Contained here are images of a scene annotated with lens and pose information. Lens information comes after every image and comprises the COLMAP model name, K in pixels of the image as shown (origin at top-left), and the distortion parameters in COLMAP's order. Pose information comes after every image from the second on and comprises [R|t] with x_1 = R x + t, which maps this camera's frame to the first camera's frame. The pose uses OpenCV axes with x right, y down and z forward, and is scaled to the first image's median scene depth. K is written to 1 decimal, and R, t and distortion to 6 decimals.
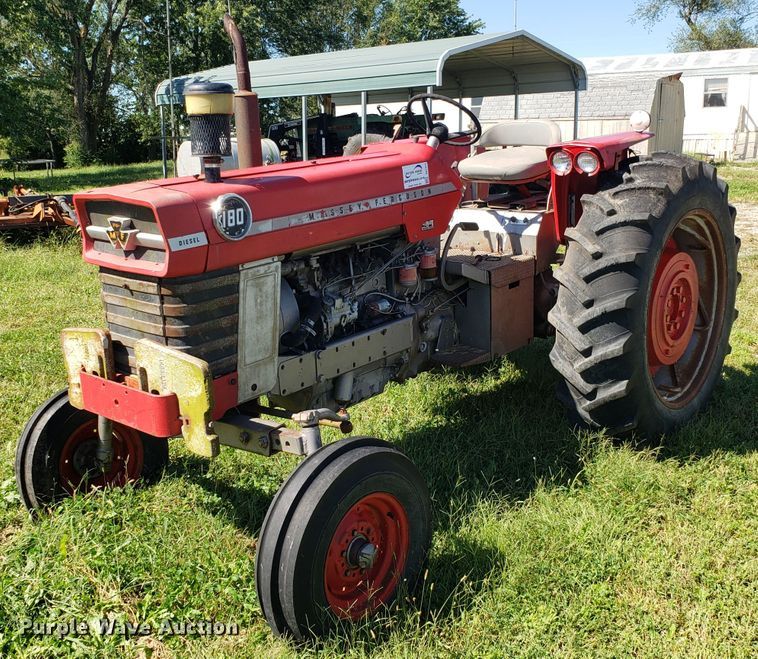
lens RADIAL K [[870.6, 0, 334.7], [0, 870.6, 309.8], [0, 0, 1]] dist [0.096024, -0.166751]
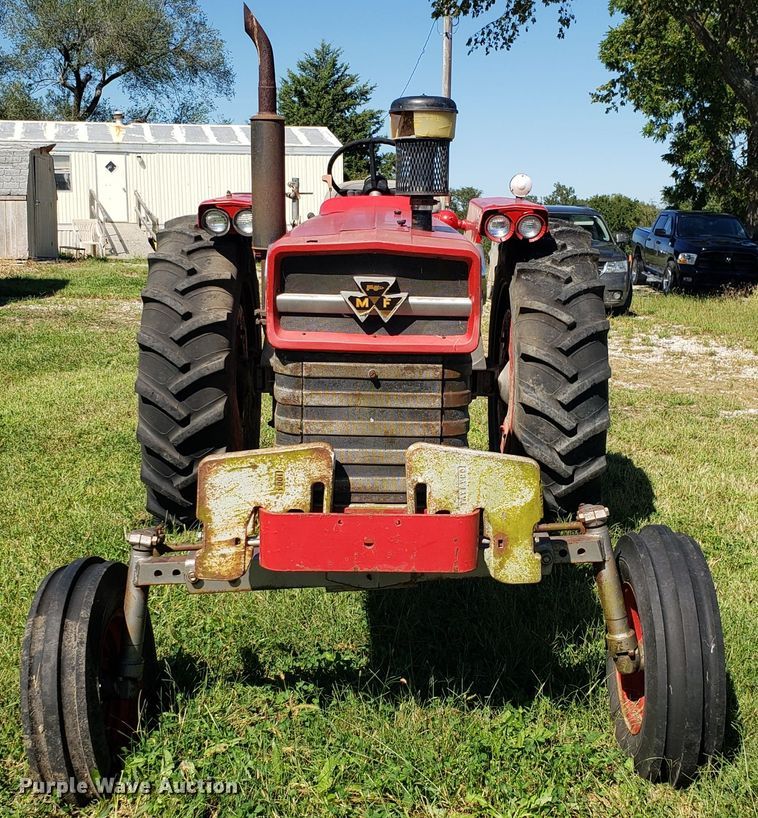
lens RADIAL K [[1152.0, 0, 379.0], [0, 1152.0, 409.0], [0, 0, 1]] dist [0.085774, -0.149495]
pose [[0.726723, -0.086331, 0.681484, -0.664466], [0.115075, 0.993352, 0.003124, -0.001345], [-0.677223, 0.076152, 0.731826, 0.241986]]
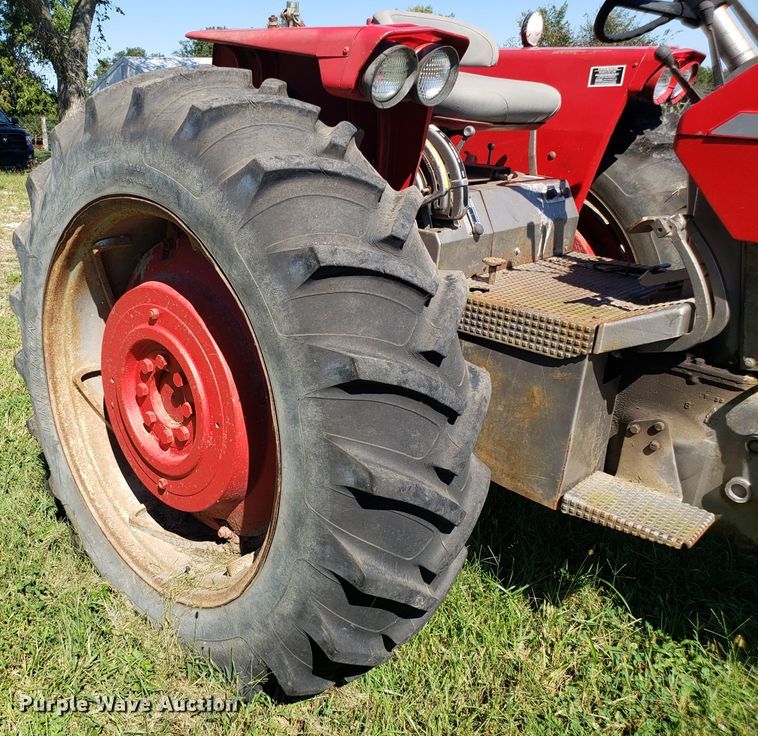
lens RADIAL K [[781.8, 0, 236.7], [0, 781.8, 368.9], [0, 0, 1]] dist [0.019469, -0.028630]
pose [[0.118419, -0.302417, 0.945791, -0.350246], [0.219564, 0.936891, 0.272080, -0.200561], [-0.968384, 0.175442, 0.177346, 1.265115]]
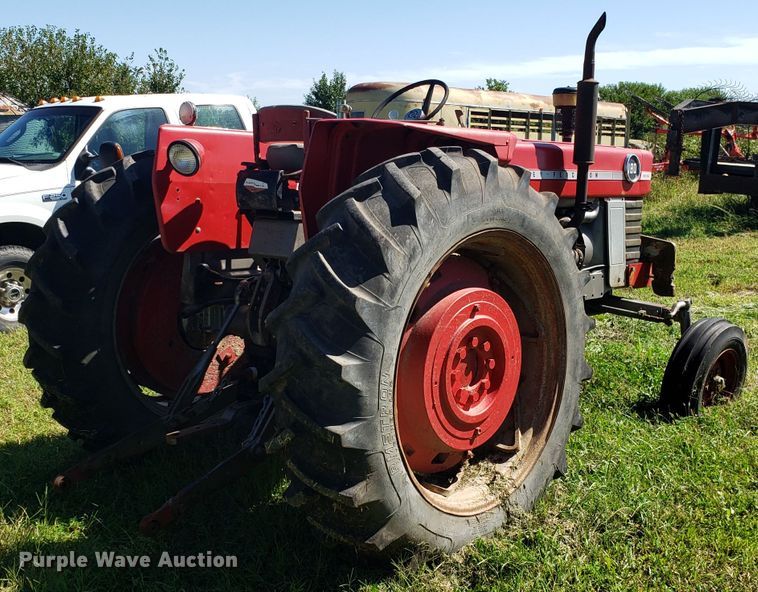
lens RADIAL K [[911.6, 0, 379.0], [0, 911.6, 296.0], [0, 0, 1]] dist [0.007511, 0.523309]
pose [[-0.999470, 0.030261, 0.011965, 0.169175], [0.032541, 0.928095, 0.370918, -0.422168], [0.000119, 0.371111, -0.928588, 2.121661]]
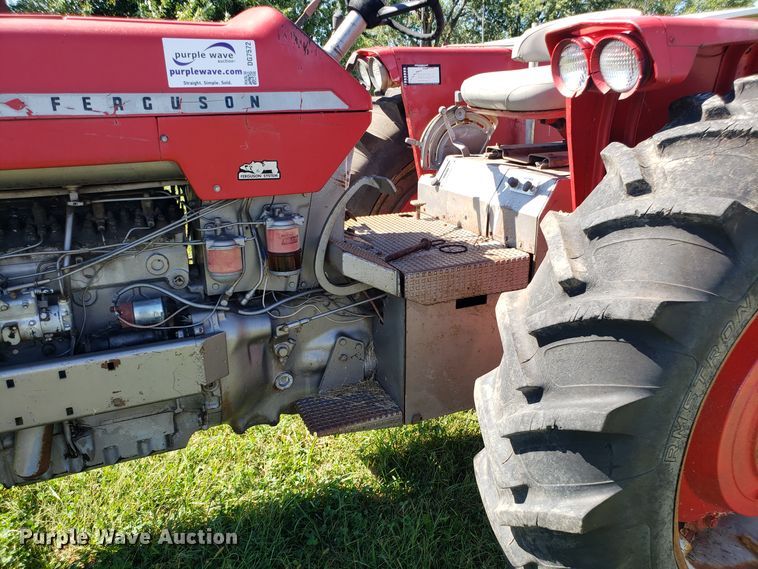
lens RADIAL K [[599.7, 0, 376.8], [0, 599.7, 292.5], [0, 0, 1]] dist [0.076967, -0.123607]
pose [[0.922922, 0.173394, -0.343728, 0.300851], [-0.137299, 0.982367, 0.126902, -0.079604], [0.359671, -0.069927, 0.930455, 0.673004]]
